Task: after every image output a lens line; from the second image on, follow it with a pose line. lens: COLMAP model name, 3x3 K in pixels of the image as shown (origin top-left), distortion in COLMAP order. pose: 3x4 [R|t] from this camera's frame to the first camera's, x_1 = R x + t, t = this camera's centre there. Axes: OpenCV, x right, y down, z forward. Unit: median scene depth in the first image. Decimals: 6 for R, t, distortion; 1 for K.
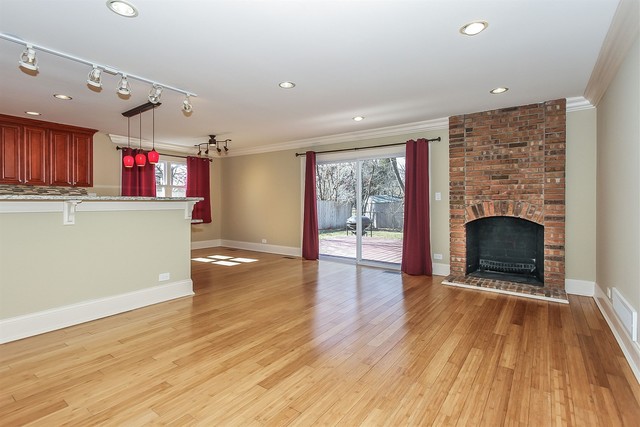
lens RADIAL K [[304.4, 0, 284.1], [0, 304.4, 200.8], [0, 0, 1]] dist [0.001532, 0.000149]
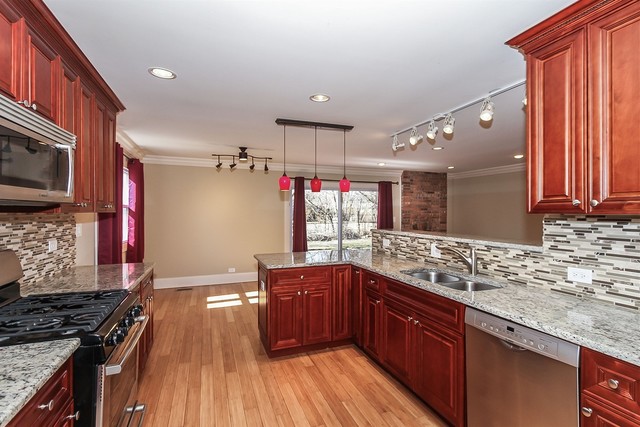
lens RADIAL K [[324.6, 0, 328.2], [0, 324.6, 211.5], [0, 0, 1]] dist [0.001862, 0.000383]
pose [[0.495123, 0.000273, 0.868823, -1.005763], [-0.000648, 1.000000, 0.000055, -0.050896], [-0.868823, -0.000590, 0.495123, 0.432642]]
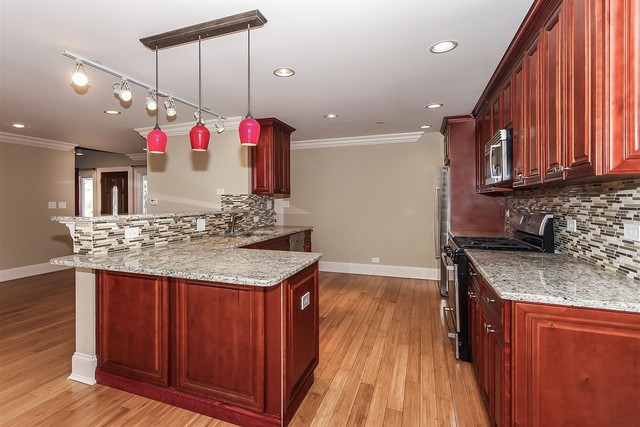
lens RADIAL K [[339.3, 0, 273.1], [0, 339.3, 201.8], [0, 0, 1]] dist [0.001547, -0.000081]
pose [[-0.961866, -0.001130, -0.273518, -0.356916], [-0.001073, 0.999999, -0.000358, -0.028072], [0.273518, -0.000051, -0.961867, 1.260466]]
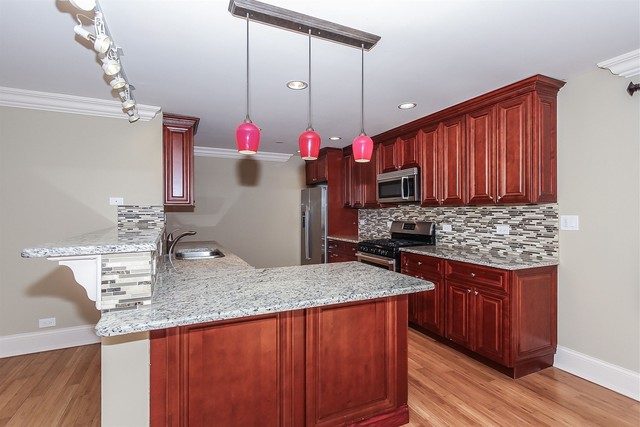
lens RADIAL K [[324.6, 0, 328.2], [0, 324.6, 211.5], [0, 0, 1]] dist [0.001862, 0.000383]
pose [[-0.418042, -0.004416, -0.908417, -0.061813], [-0.000417, 0.999989, -0.004669, -0.032384], [0.908428, -0.001573, -0.418039, 0.992629]]
